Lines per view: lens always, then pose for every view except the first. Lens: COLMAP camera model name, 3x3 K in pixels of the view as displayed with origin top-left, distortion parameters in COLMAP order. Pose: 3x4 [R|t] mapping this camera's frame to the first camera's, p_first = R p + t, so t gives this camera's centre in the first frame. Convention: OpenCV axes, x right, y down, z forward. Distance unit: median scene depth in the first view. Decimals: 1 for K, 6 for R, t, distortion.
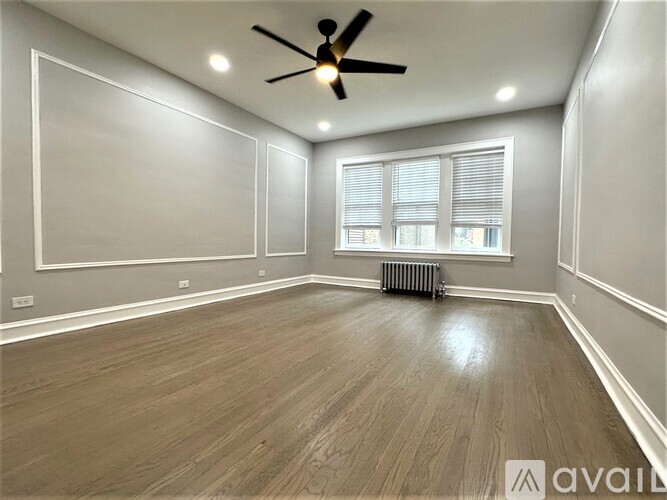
lens RADIAL K [[324.3, 0, 334.2], [0, 324.3, 247.4], [0, 0, 1]] dist [-0.001390, -0.000220]
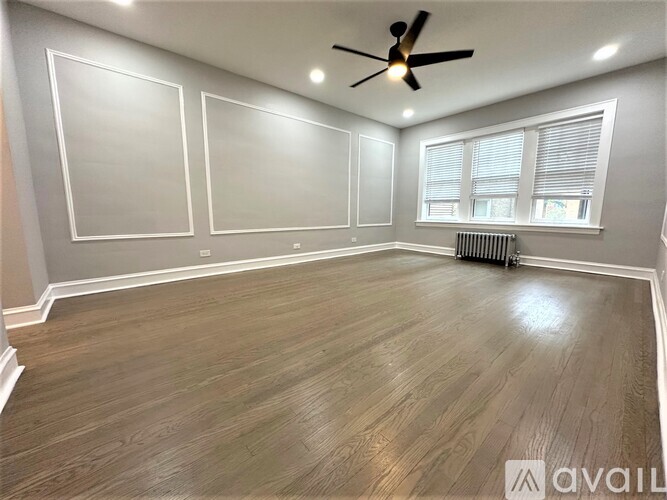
lens RADIAL K [[269.0, 0, 332.1], [0, 269.0, 247.5], [0, 0, 1]] dist [-0.001357, -0.000131]
pose [[0.938299, 0.033938, -0.344155, 0.080223], [0.002804, 0.994394, 0.105706, -0.003850], [0.345813, -0.100148, 0.932944, -0.038200]]
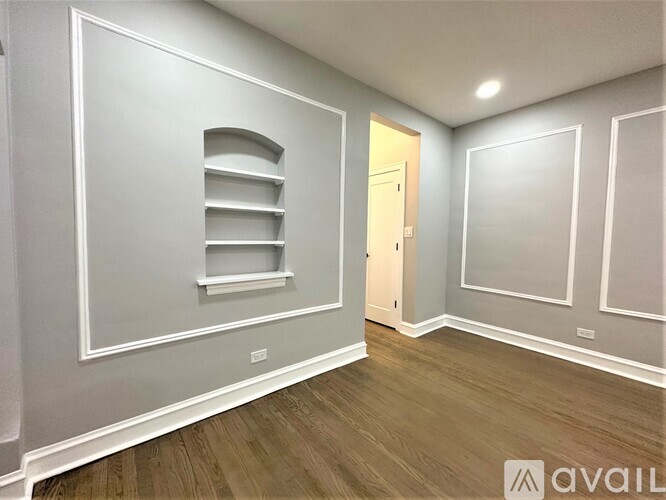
lens RADIAL K [[268.6, 0, 331.6], [0, 268.6, 247.5], [0, 0, 1]] dist [-0.001357, -0.000131]
pose [[-0.381876, 0.023676, -0.923910, 0.219127], [-0.043662, 0.998093, 0.043624, -0.103740], [0.923182, 0.056998, -0.380114, 0.314185]]
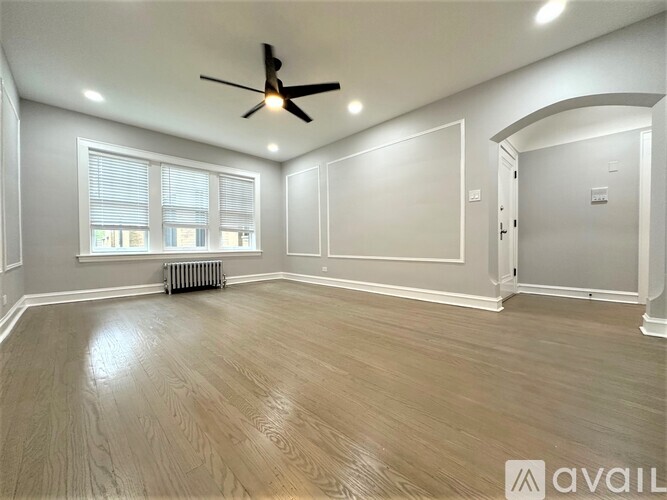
lens RADIAL K [[269.0, 0, 332.1], [0, 269.0, 247.5], [0, 0, 1]] dist [-0.001357, -0.000131]
pose [[0.272540, -0.028100, 0.961734, -0.663078], [0.034431, 0.999218, 0.019437, -0.005042], [-0.961528, 0.027816, 0.273294, 0.373828]]
